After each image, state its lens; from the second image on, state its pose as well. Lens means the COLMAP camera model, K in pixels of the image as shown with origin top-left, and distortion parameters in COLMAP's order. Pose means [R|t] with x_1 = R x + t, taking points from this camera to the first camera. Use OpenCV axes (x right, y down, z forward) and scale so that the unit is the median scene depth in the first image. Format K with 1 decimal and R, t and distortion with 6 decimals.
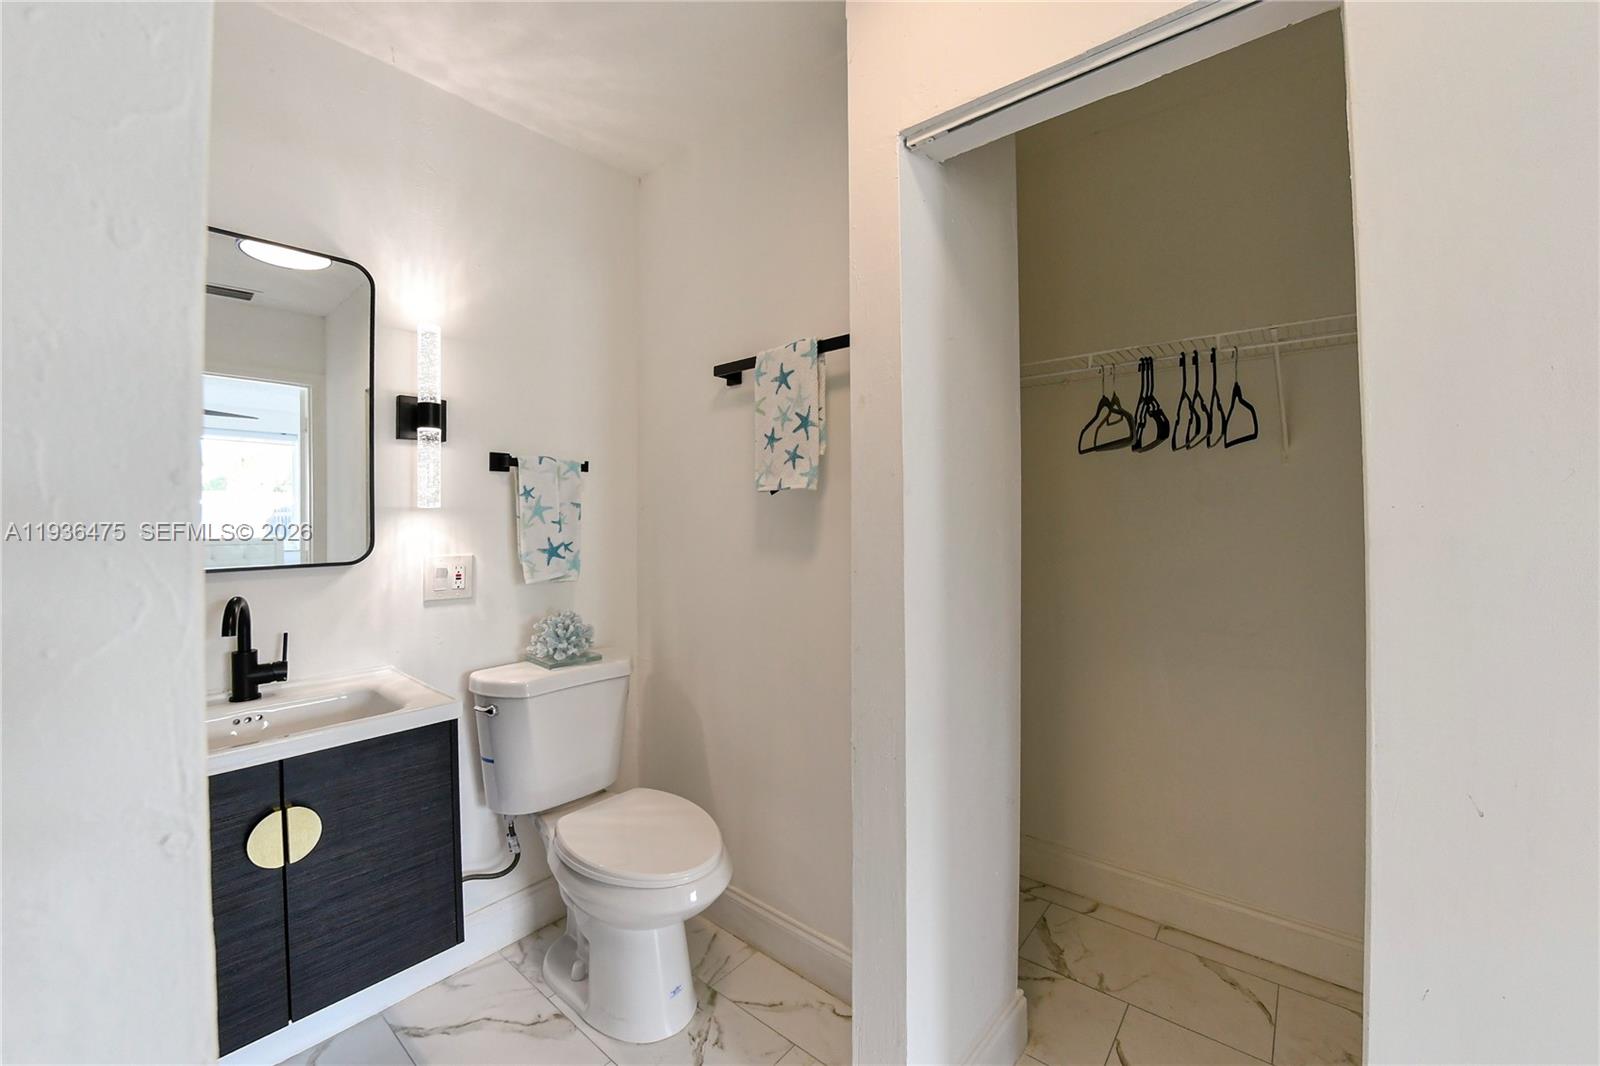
lens RADIAL K [[624.4, 0, 802.1], [0, 624.4, 507.1], [0, 0, 1]] dist [-0.030187, 0.000173]
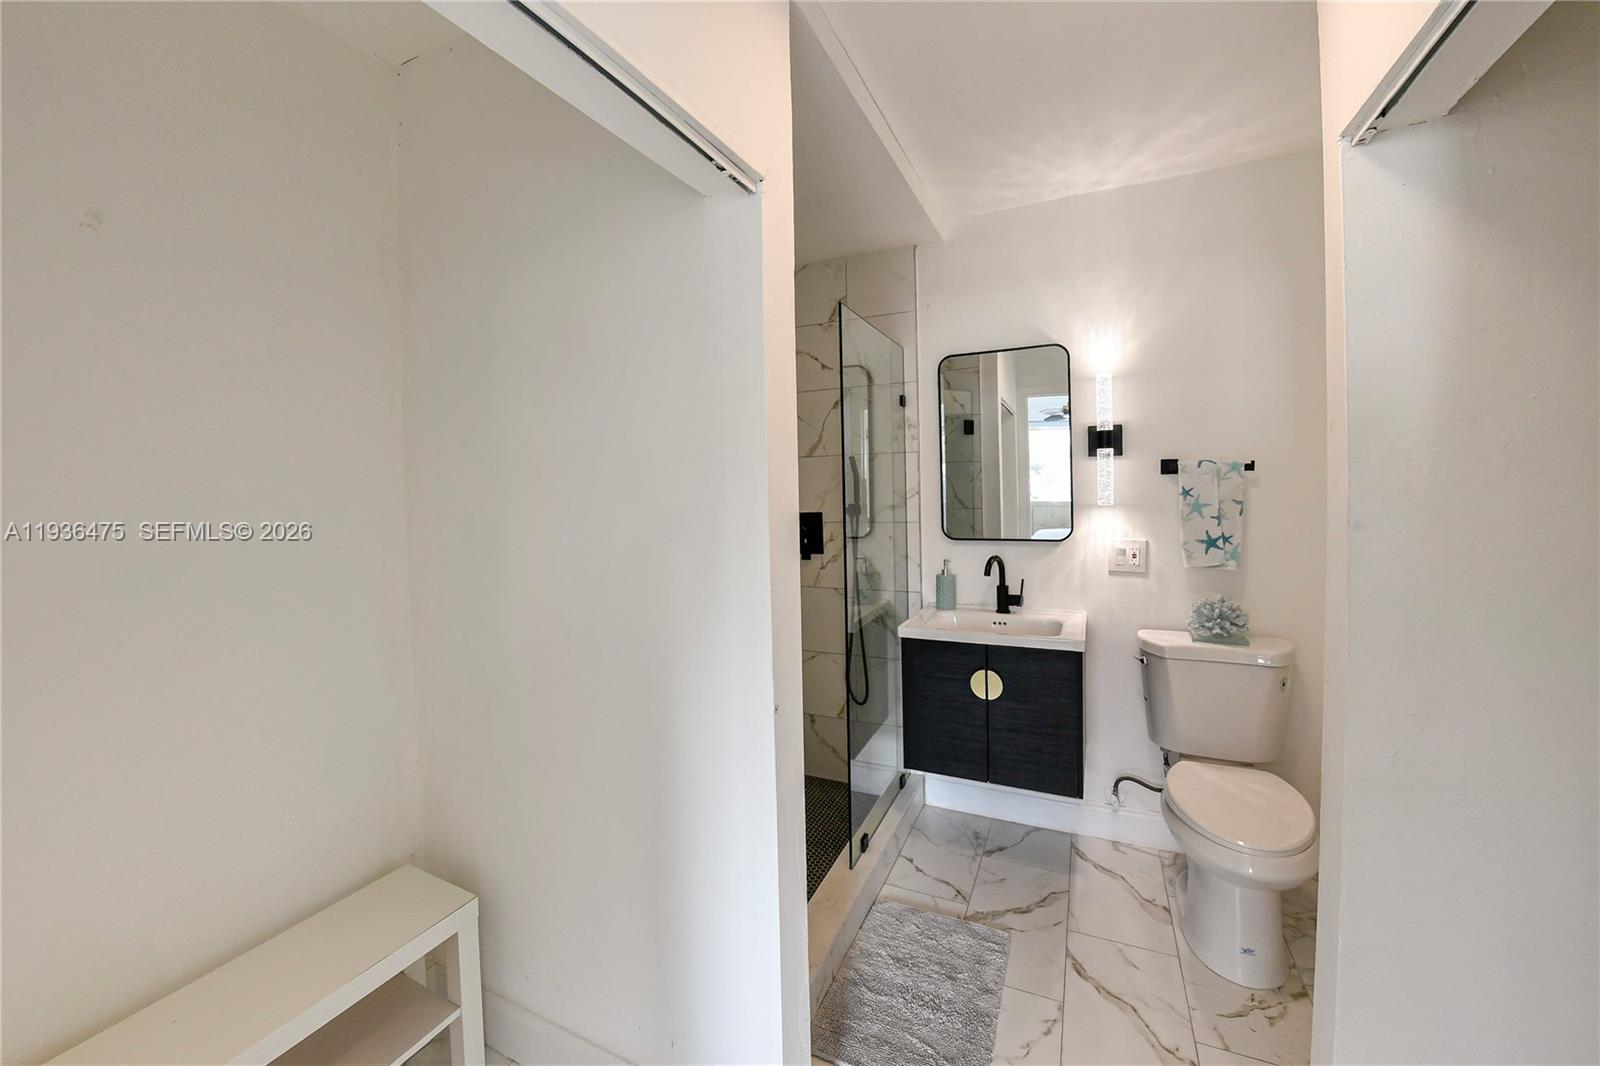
lens RADIAL K [[612.5, 0, 804.7], [0, 612.5, 514.6], [0, 0, 1]] dist [0.000540, 0.000122]
pose [[0.263421, 0.046544, -0.963557, 0.522019], [0.034743, 0.997730, 0.057692, -0.076608], [0.964055, -0.048674, 0.261206, -0.021298]]
